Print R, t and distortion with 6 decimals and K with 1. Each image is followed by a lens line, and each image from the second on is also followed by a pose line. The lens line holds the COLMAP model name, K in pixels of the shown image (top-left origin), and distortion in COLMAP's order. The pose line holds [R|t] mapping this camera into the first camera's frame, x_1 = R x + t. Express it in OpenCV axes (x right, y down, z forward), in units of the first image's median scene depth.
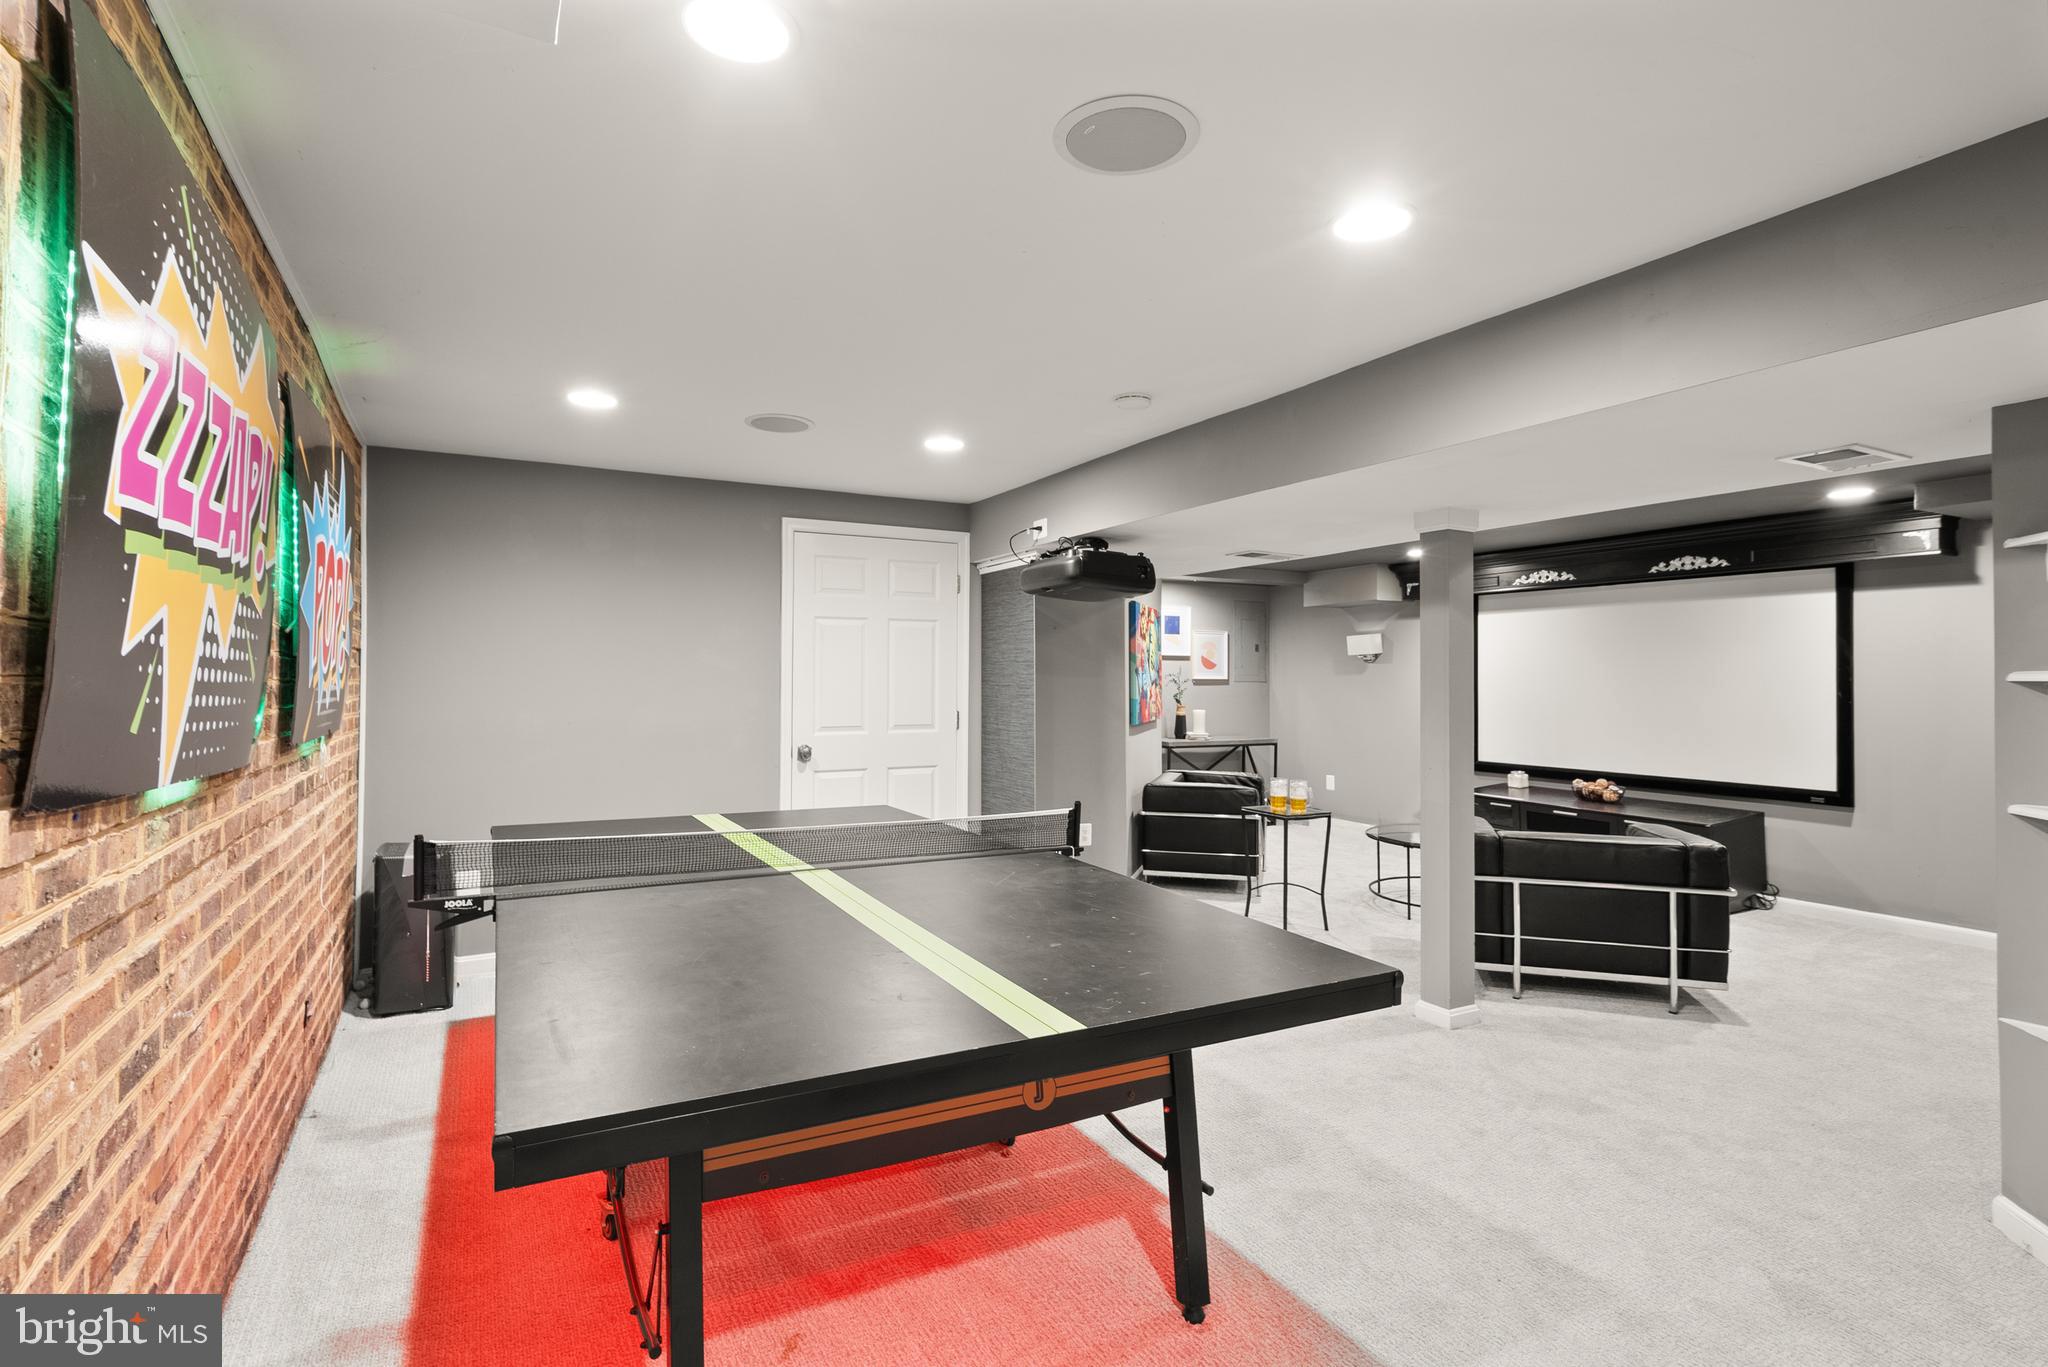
lens RADIAL K [[972.4, 0, 1011.7], [0, 972.4, 678.3], [0, 0, 1]] dist [0.000341, 0.000020]
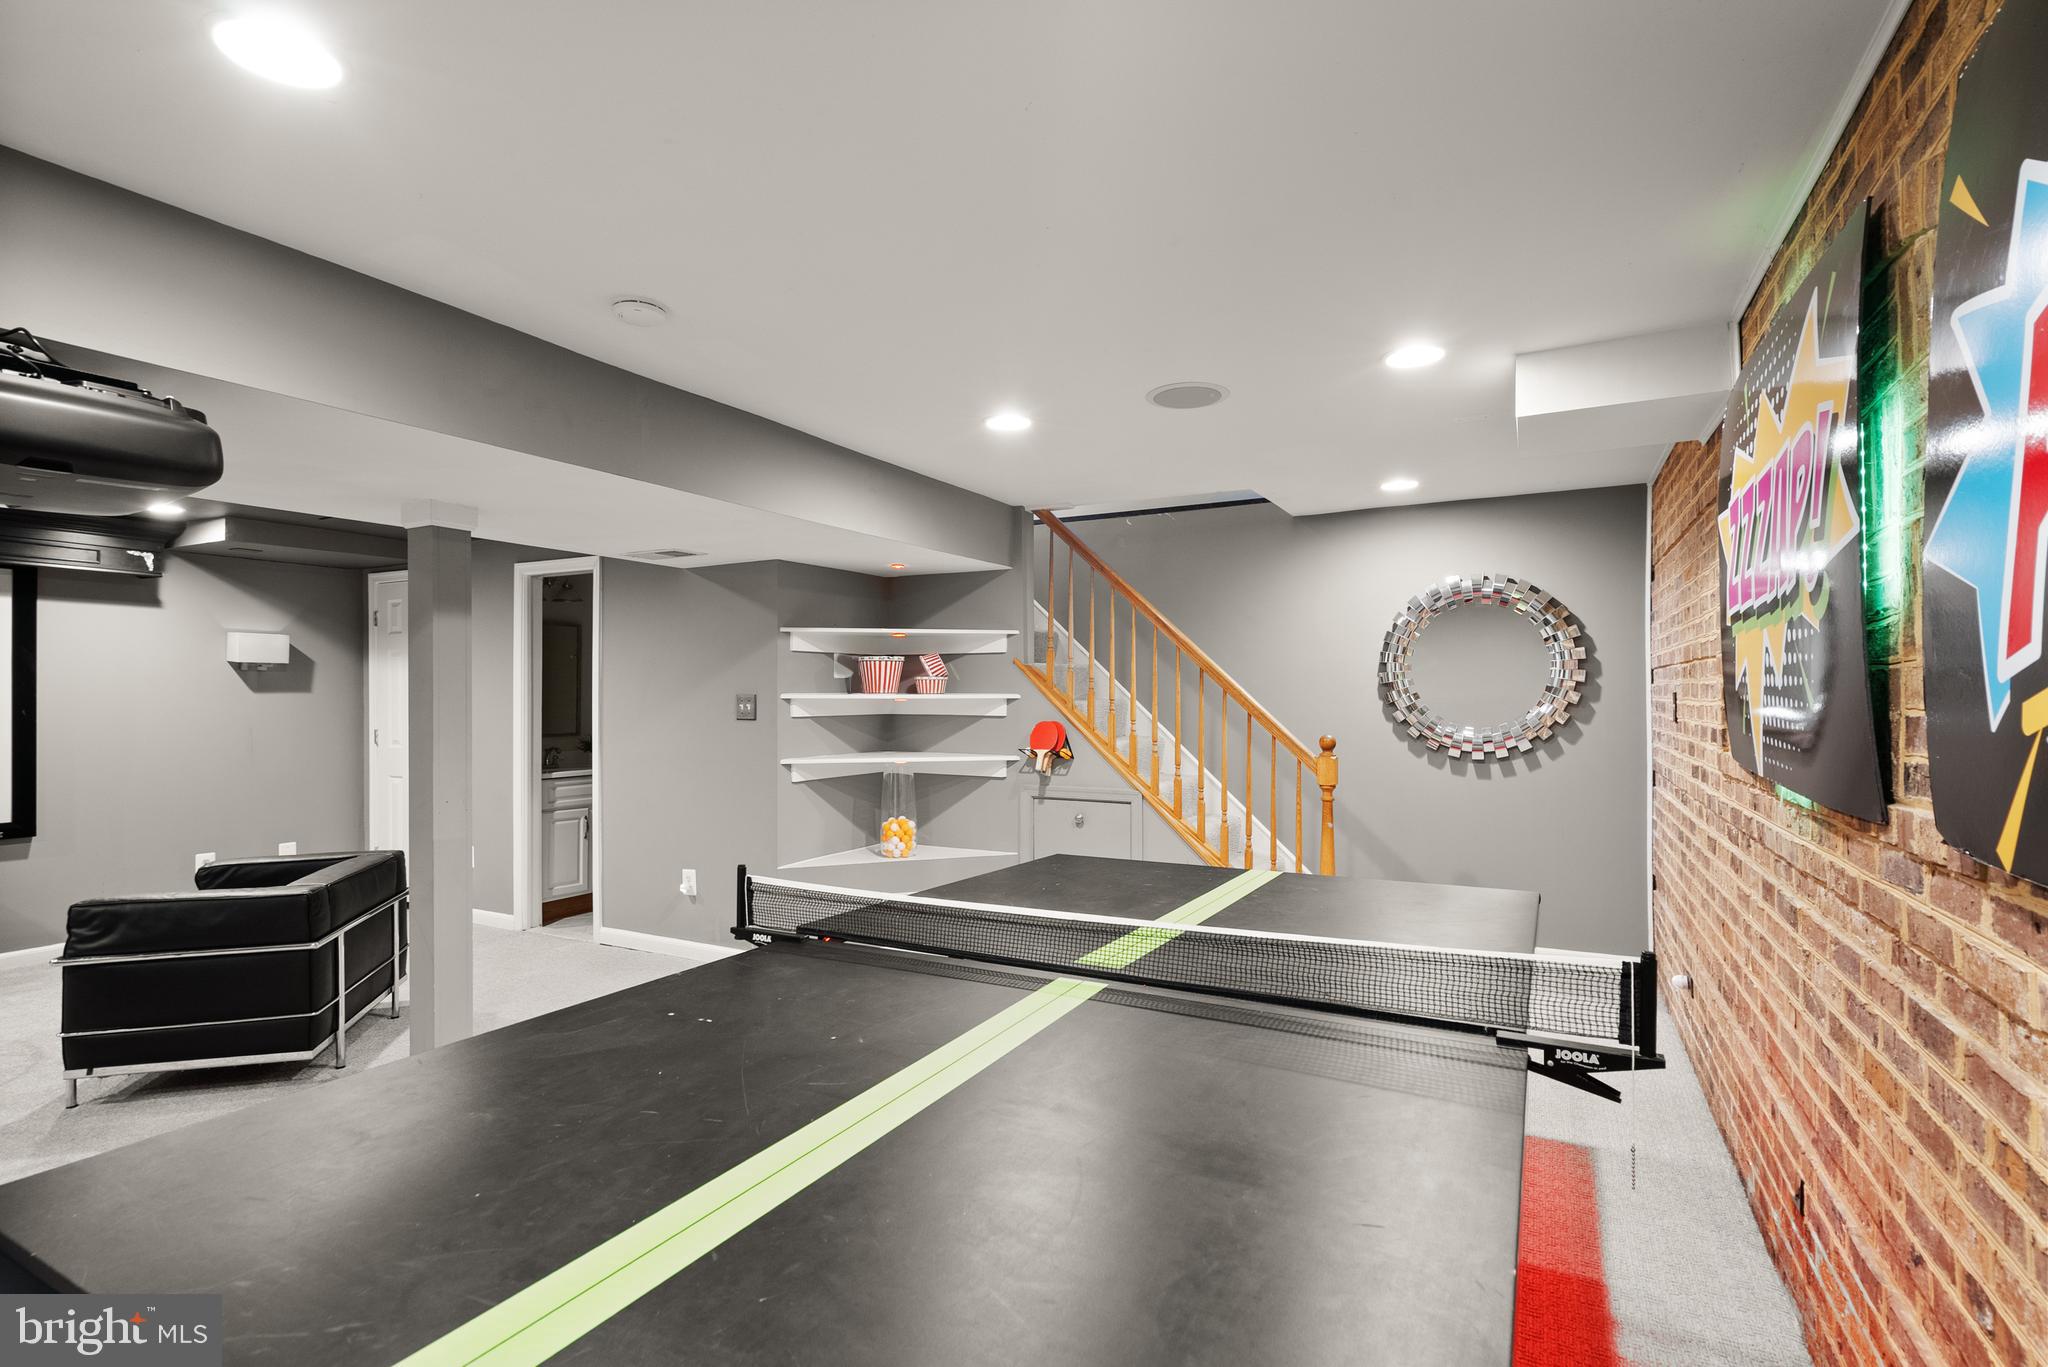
lens RADIAL K [[972.4, 0, 1014.3], [0, 972.4, 692.6], [0, 0, 1]] dist [0.000341, 0.000020]
pose [[-0.537828, 0.000857, 0.843054, -0.515477], [-0.002718, 0.999993, -0.002751, -0.002928], [-0.843050, -0.003771, -0.537821, 0.943904]]
